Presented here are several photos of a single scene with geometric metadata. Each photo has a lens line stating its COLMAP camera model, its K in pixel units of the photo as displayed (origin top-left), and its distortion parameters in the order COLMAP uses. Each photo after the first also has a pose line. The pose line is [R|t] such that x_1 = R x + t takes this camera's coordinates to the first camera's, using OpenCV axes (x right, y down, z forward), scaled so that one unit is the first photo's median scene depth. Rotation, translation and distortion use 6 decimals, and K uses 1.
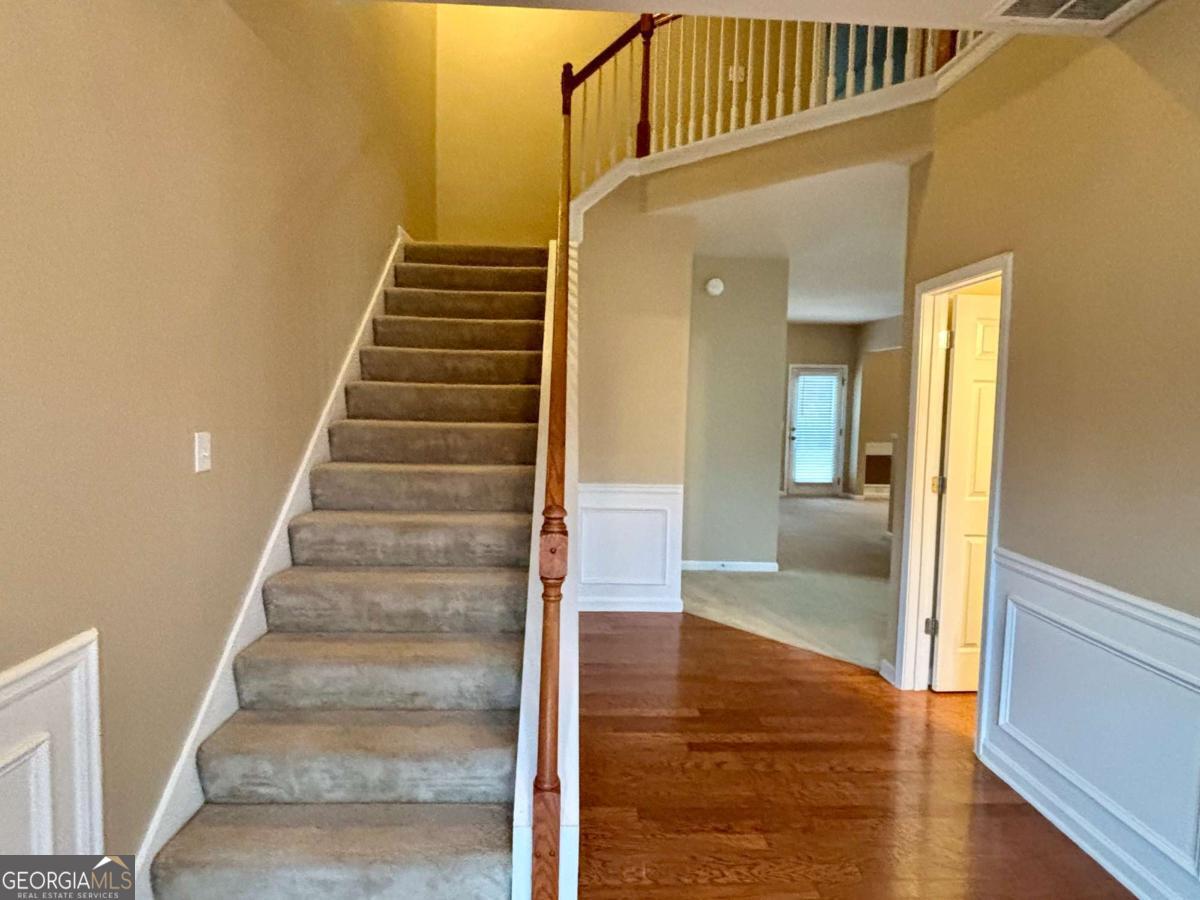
lens RADIAL K [[652.6, 0, 598.3], [0, 652.6, 445.3], [0, 0, 1]] dist [-0.030324, -0.001340]
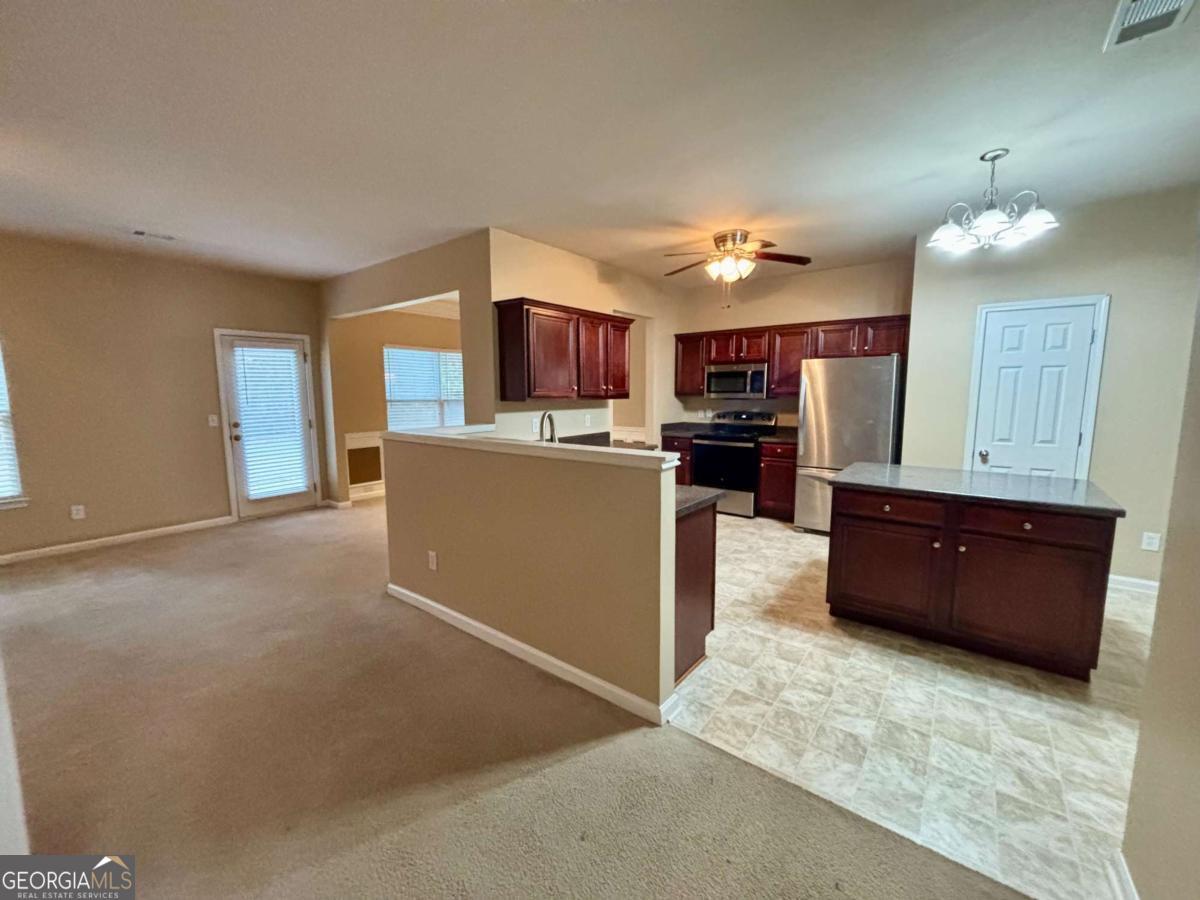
lens RADIAL K [[484.4, 0, 603.7], [0, 484.4, 447.6], [0, 0, 1]] dist [-0.001807, 0.001575]
pose [[0.622449, -0.113894, 0.774329, 0.142970], [0.068524, 0.993486, 0.091046, -0.021588], [-0.779655, -0.003612, 0.626199, 0.370543]]
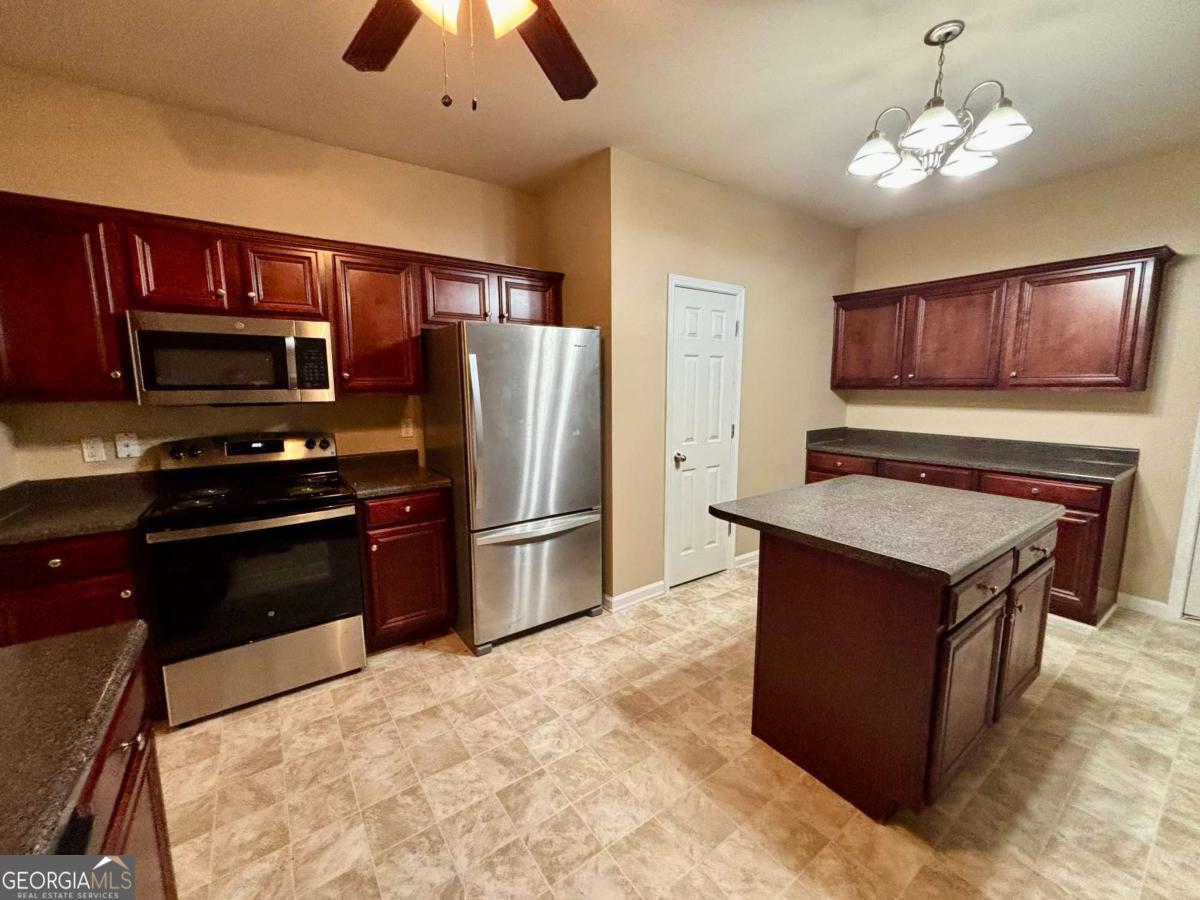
lens RADIAL K [[484.4, 0, 597.1], [0, 484.4, 443.9], [0, 0, 1]] dist [-0.001807, 0.001575]
pose [[-0.561772, -0.120087, 0.818530, 0.401076], [0.051540, 0.982406, 0.179503, -0.030215], [-0.825685, 0.143027, -0.545699, 0.595299]]
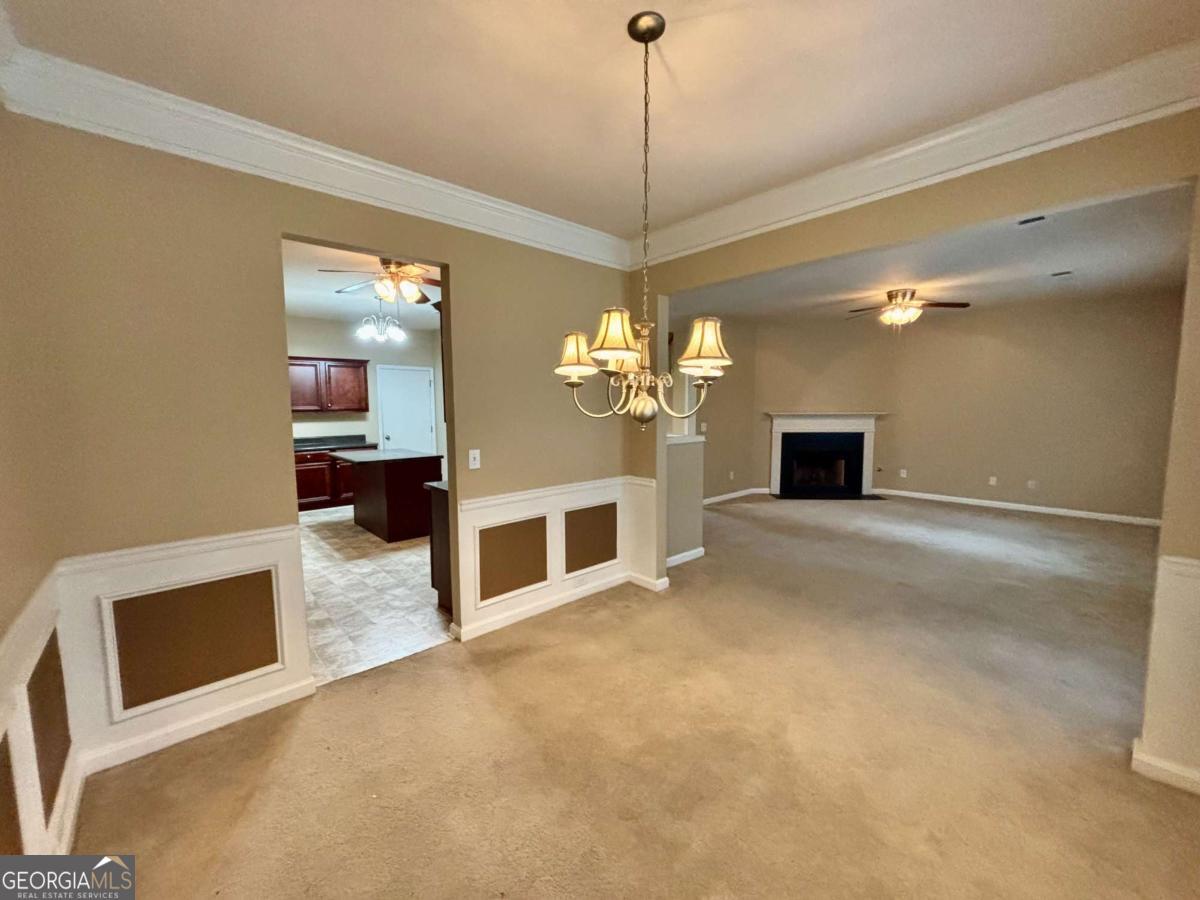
lens RADIAL K [[484.4, 0, 595.6], [0, 484.4, 443.7], [0, 0, 1]] dist [-0.001807, 0.001575]
pose [[-0.759511, 0.043720, -0.649023, 0.673829], [-0.050728, 0.990720, 0.126101, -0.057302], [0.648513, 0.128699, -0.750245, 0.967652]]
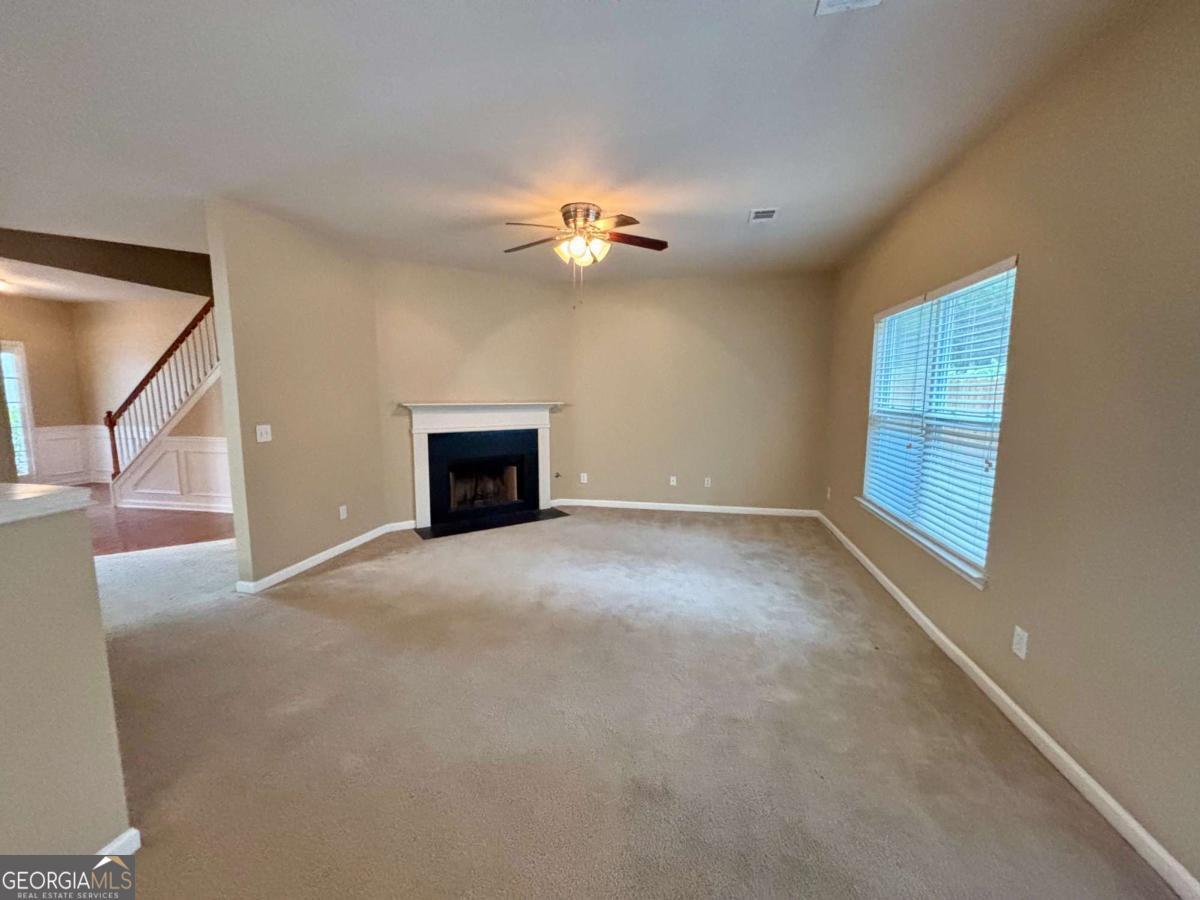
lens RADIAL K [[484.4, 0, 609.4], [0, 484.4, 447.9], [0, 0, 1]] dist [-0.001807, 0.001575]
pose [[-0.199120, 0.101380, -0.974717, 0.401480], [-0.072312, 0.990403, 0.117784, -0.051162], [0.977304, 0.093937, -0.189878, 0.861297]]
